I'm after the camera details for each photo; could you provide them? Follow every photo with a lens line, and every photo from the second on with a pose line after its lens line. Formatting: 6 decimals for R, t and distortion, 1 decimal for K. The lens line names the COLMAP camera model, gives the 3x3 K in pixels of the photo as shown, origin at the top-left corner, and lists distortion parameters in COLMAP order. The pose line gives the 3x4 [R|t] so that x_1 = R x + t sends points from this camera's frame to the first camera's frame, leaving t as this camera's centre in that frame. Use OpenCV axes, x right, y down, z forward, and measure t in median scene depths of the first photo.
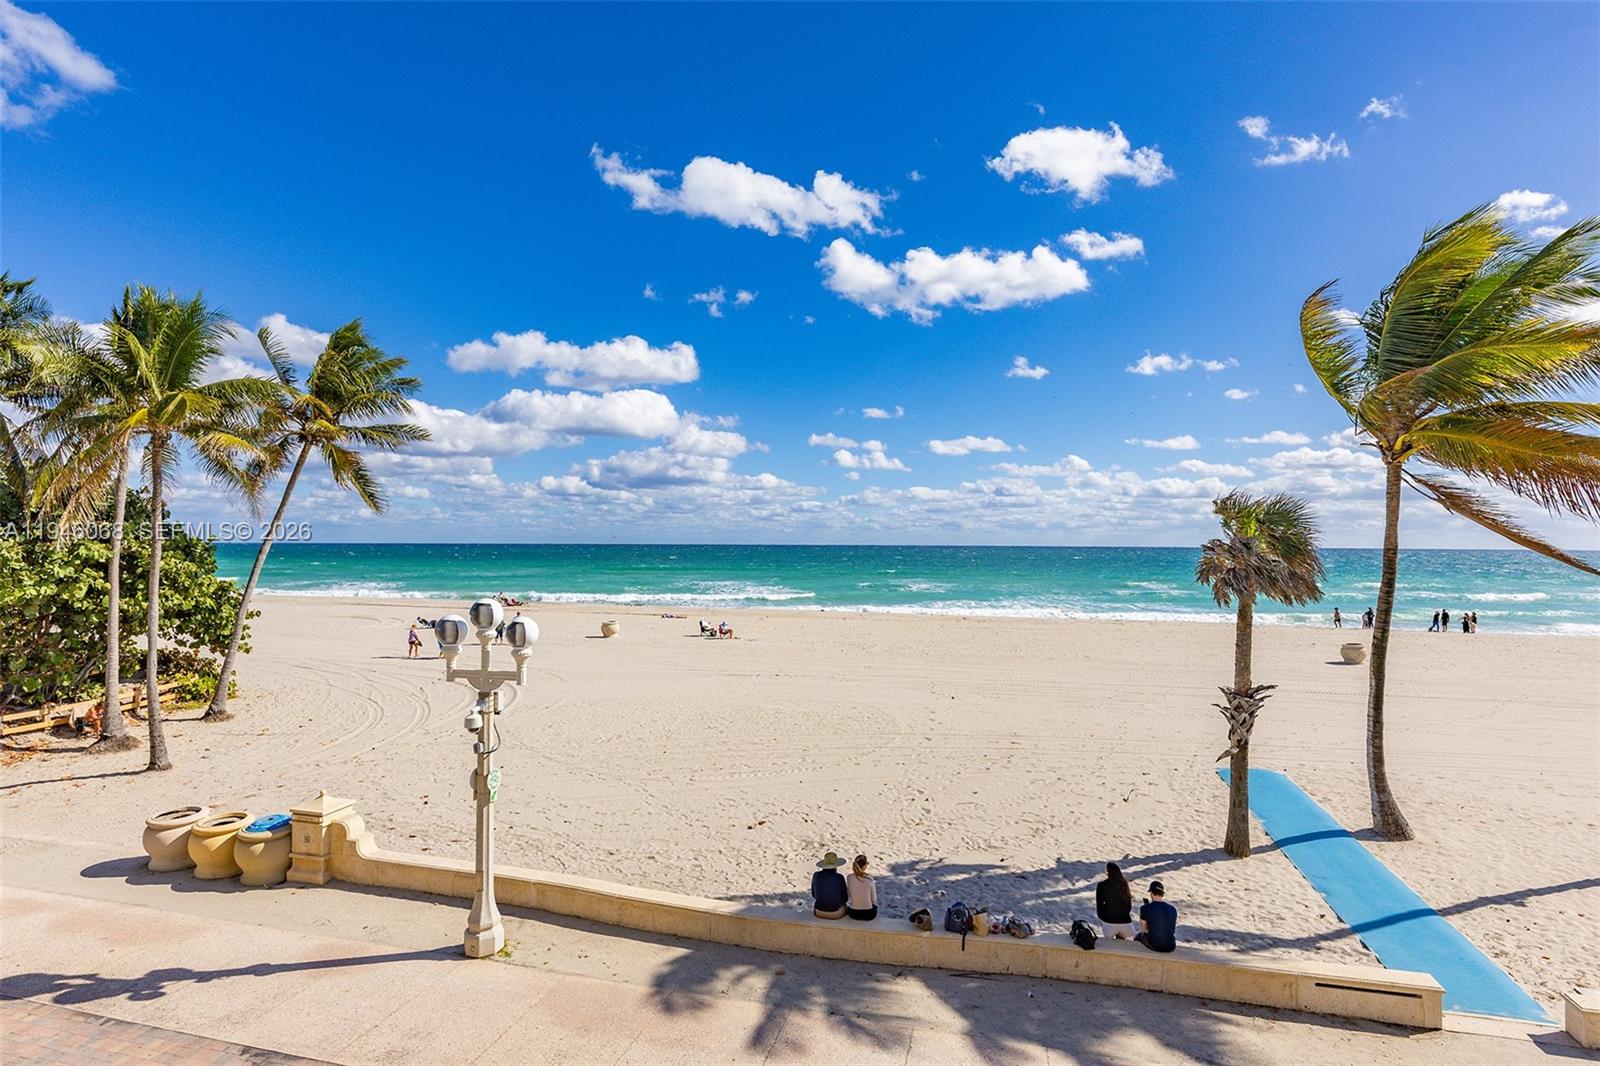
lens RADIAL K [[791.4, 0, 807.8], [0, 791.4, 531.5], [0, 0, 1]] dist [-0.009063, -0.002883]
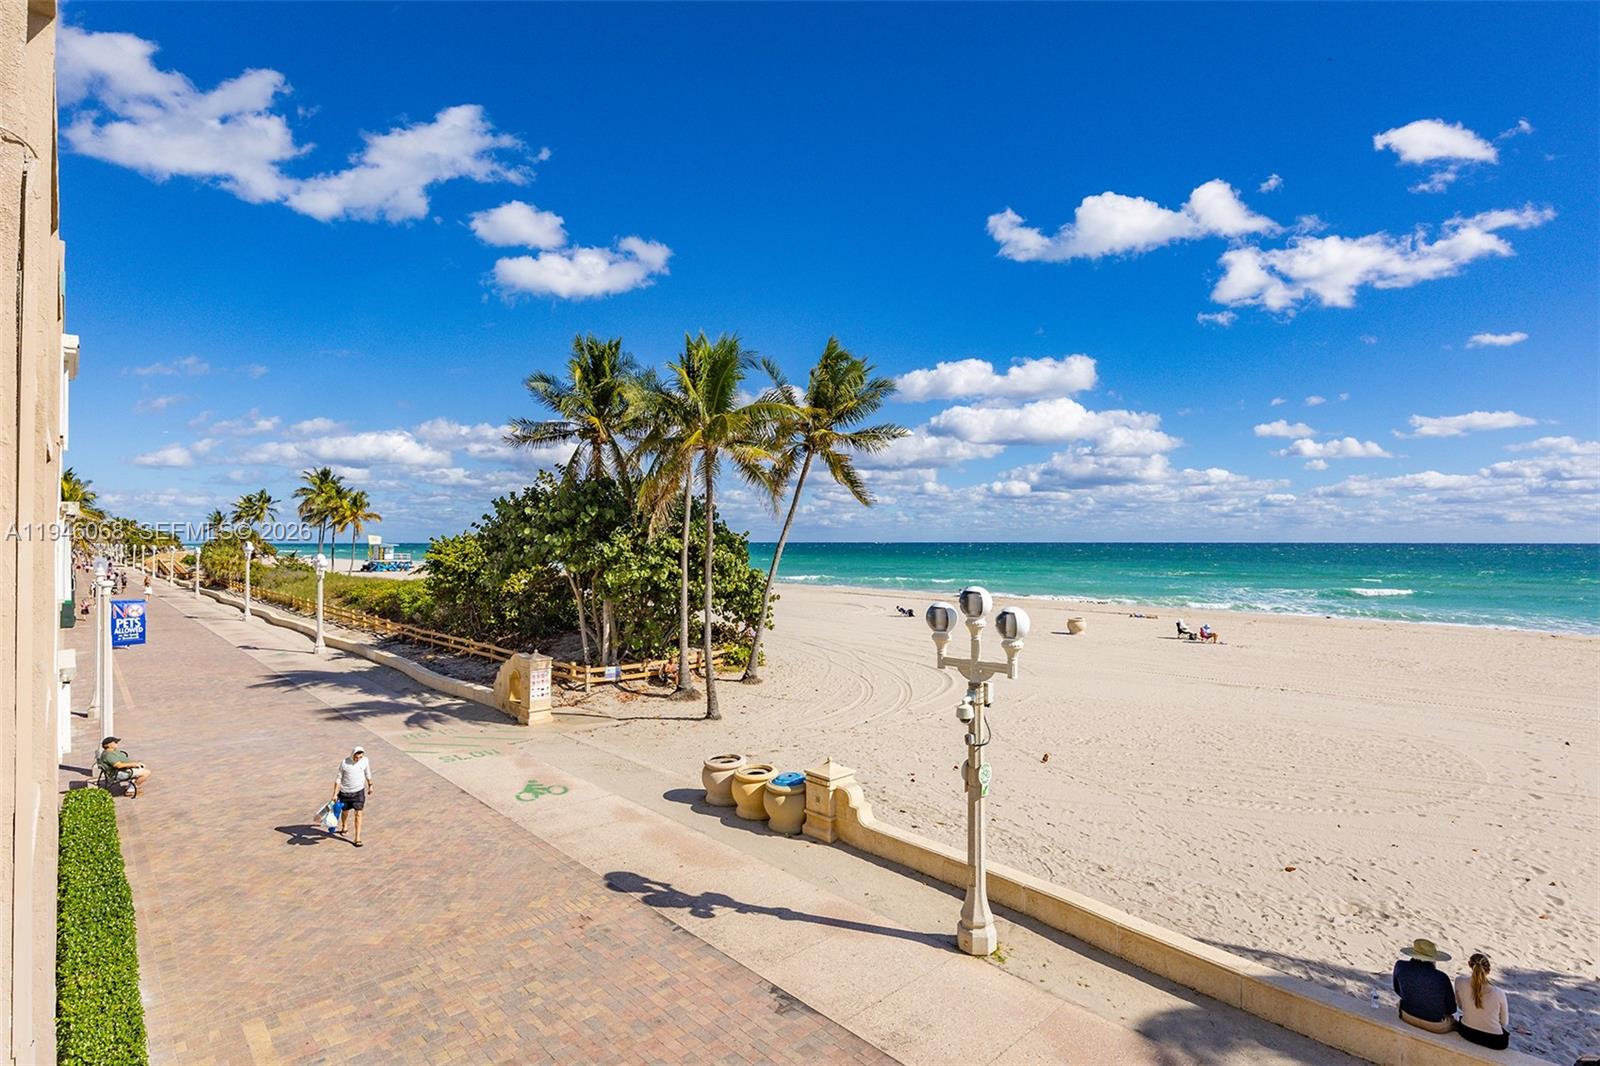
lens RADIAL K [[720.7, 0, 806.4], [0, 720.7, 545.0], [0, 0, 1]] dist [-0.032597, 0.002208]
pose [[0.844898, -0.005152, -0.534903, -0.090239], [0.011690, 0.999893, 0.008834, 0.019888], [0.534800, -0.013717, 0.844868, 0.119218]]
